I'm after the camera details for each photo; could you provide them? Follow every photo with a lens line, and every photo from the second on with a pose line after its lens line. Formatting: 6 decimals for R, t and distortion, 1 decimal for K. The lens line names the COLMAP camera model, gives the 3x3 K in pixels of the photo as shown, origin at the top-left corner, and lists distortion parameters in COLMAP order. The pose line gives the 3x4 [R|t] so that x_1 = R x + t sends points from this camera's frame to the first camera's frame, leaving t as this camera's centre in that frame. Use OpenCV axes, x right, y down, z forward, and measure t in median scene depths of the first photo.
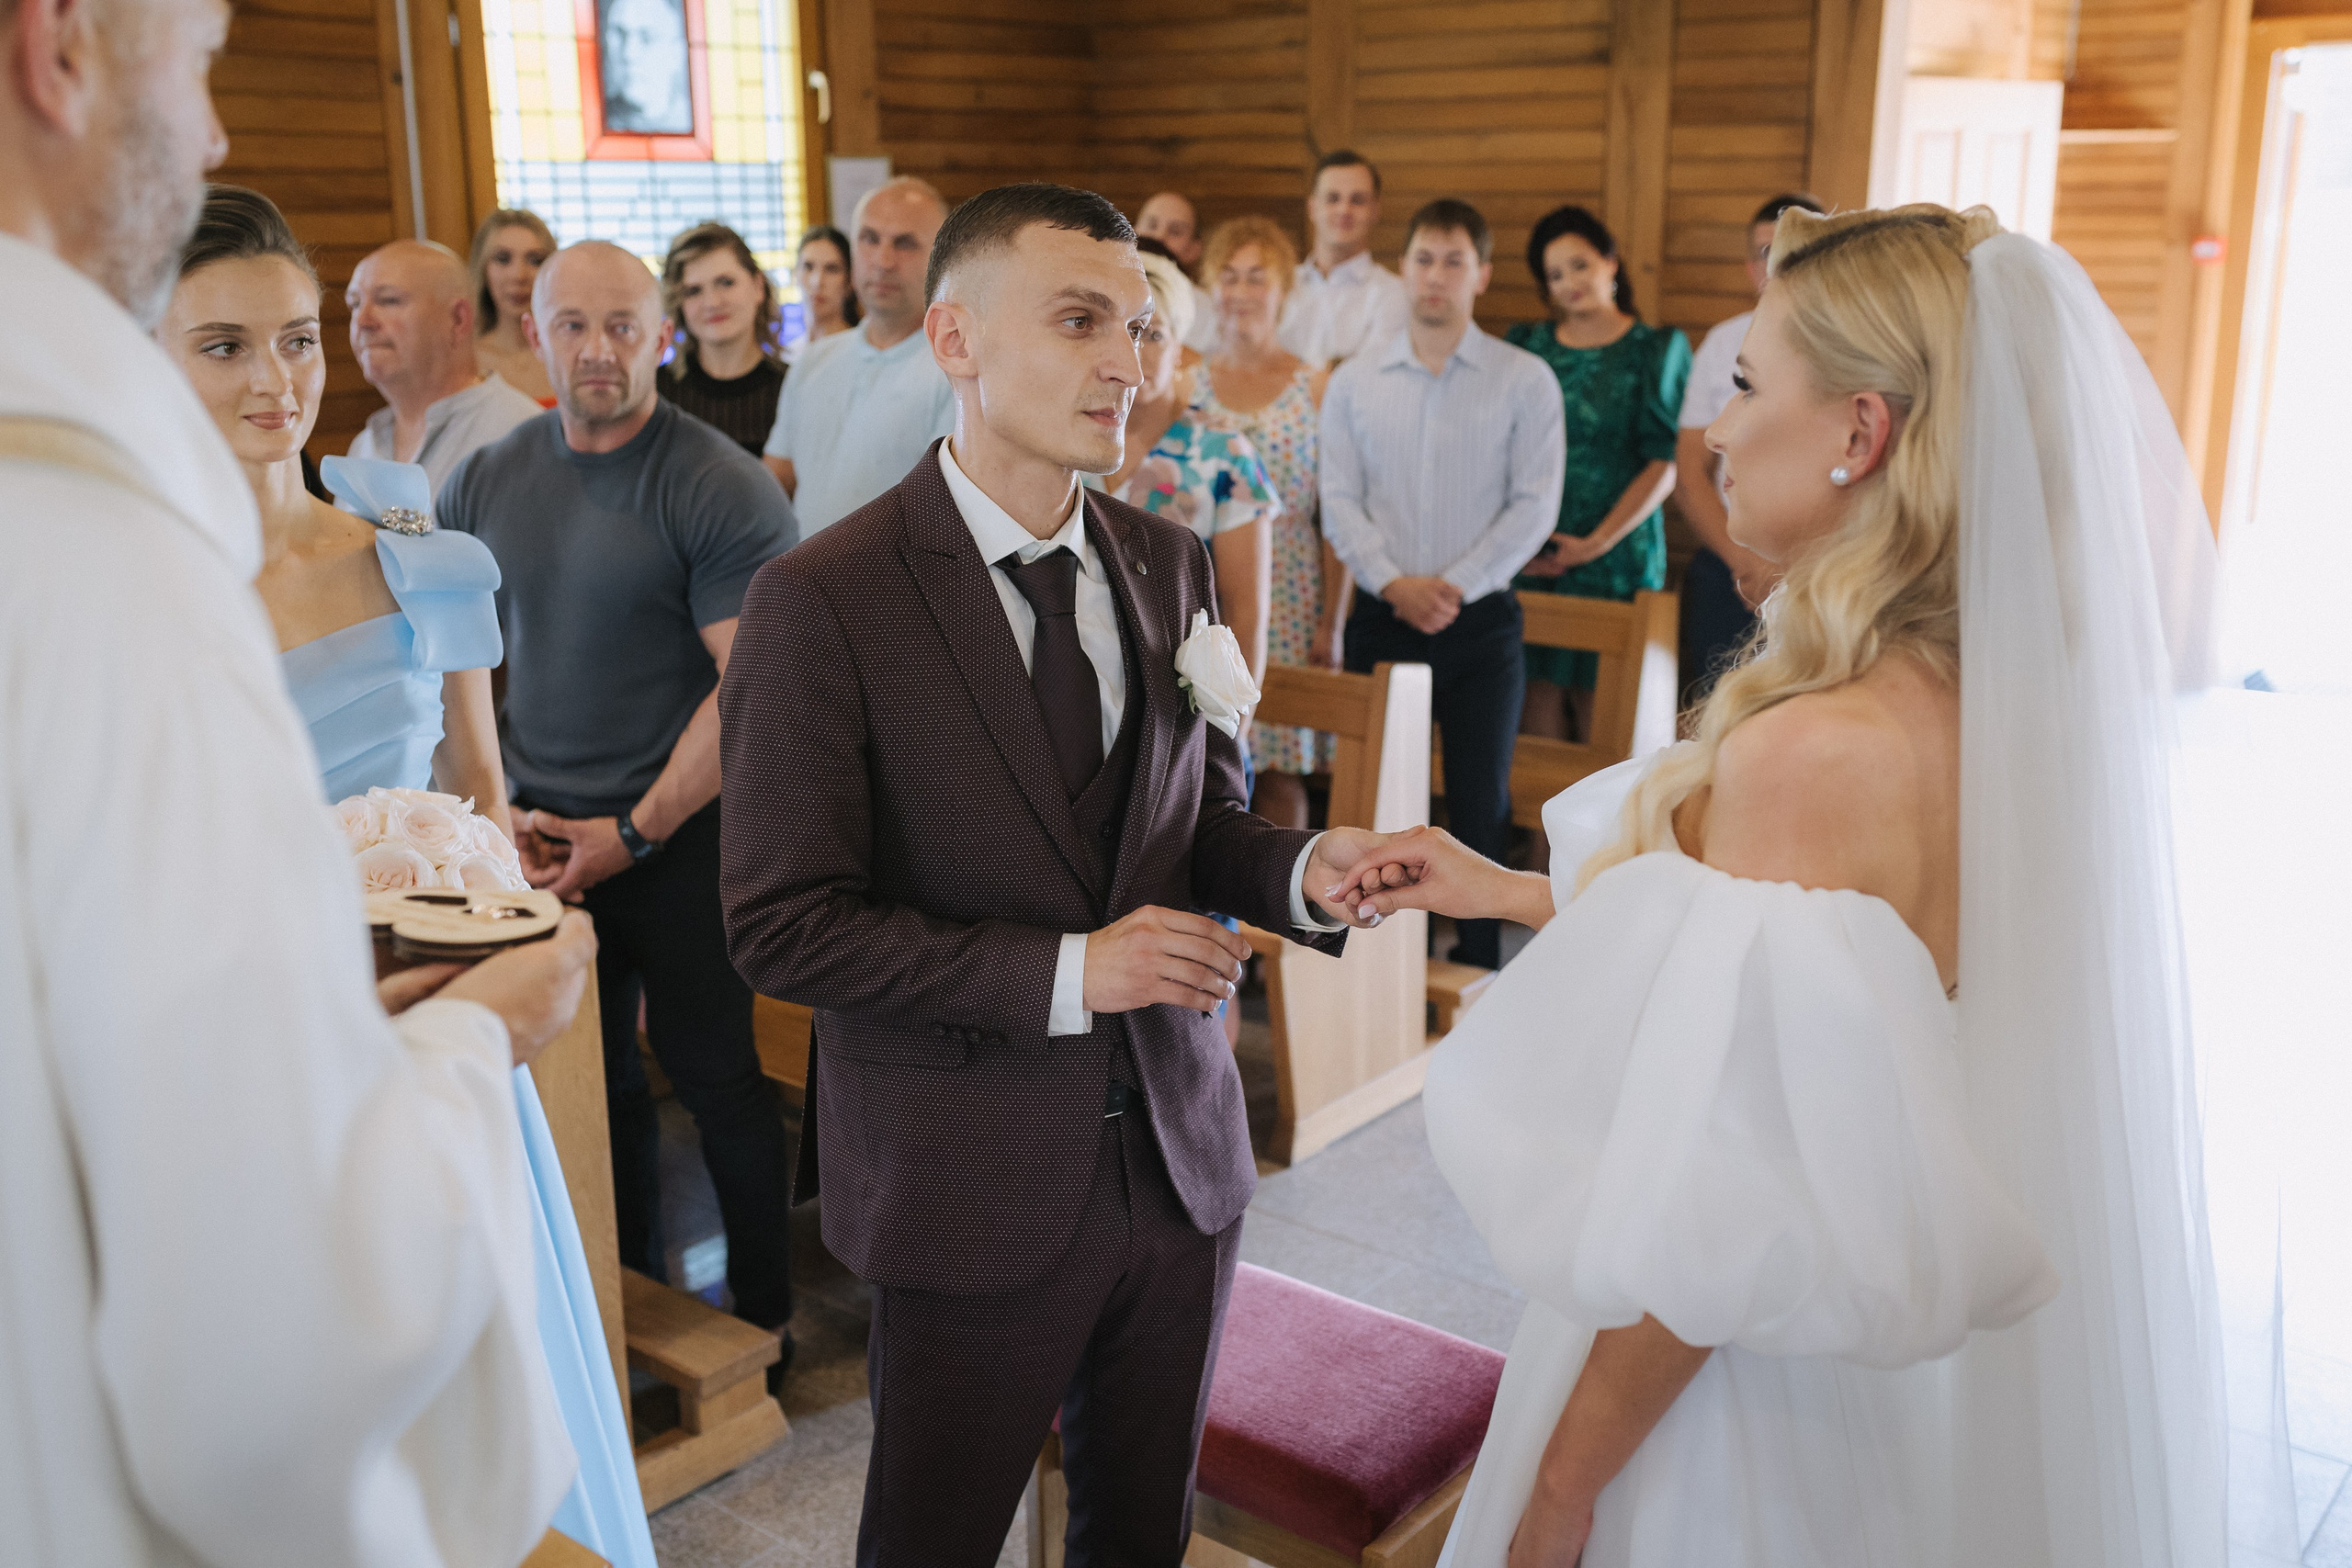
lens RADIAL K [[2337.1, 0, 1221.1], [0, 2337.1, 778.8], [0, 0, 1]] dist [0.013124, 0.000000]
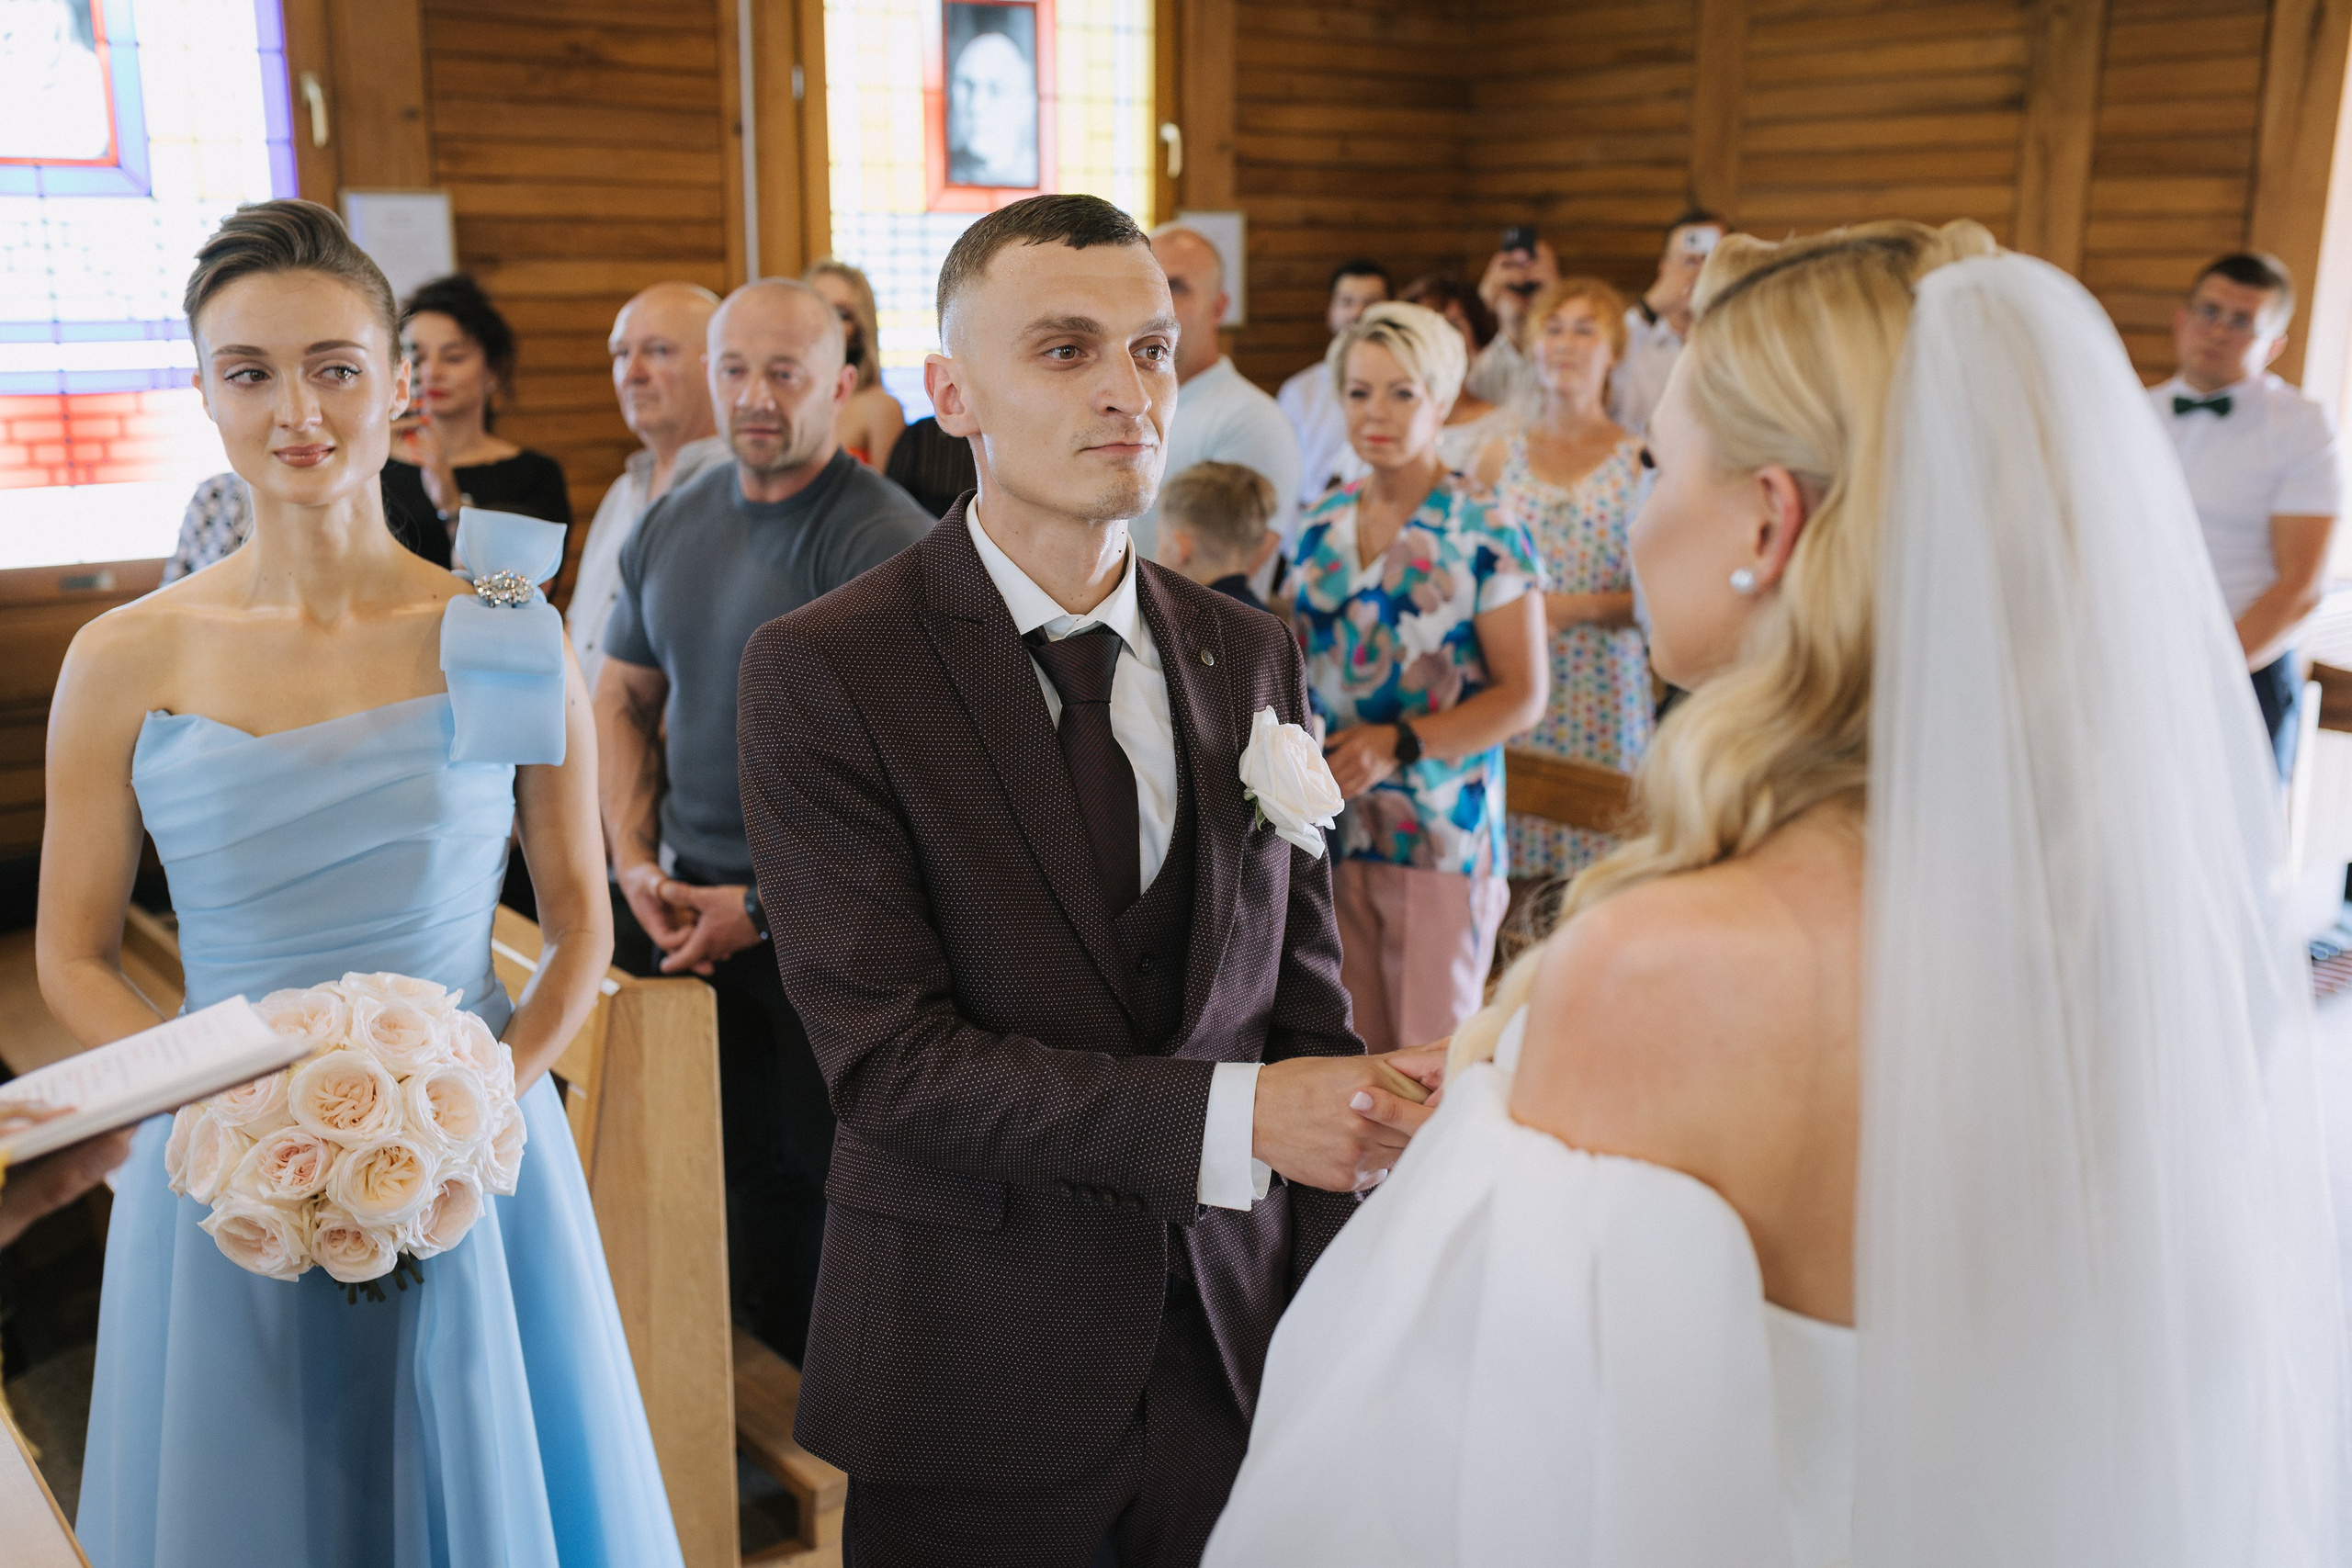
lens RADIAL K [[2337.1, 0, 1183.8], [0, 2337.1, 761.1], [0, 0, 1]] dist [0.013124, 0.000000]
pose [[0.972163, 0.057637, -0.227104, 0.073194], [-0.065763, 0.997432, -0.028370, -0.011160], [0.224886, 0.042515, 0.973457, 0.068183]]
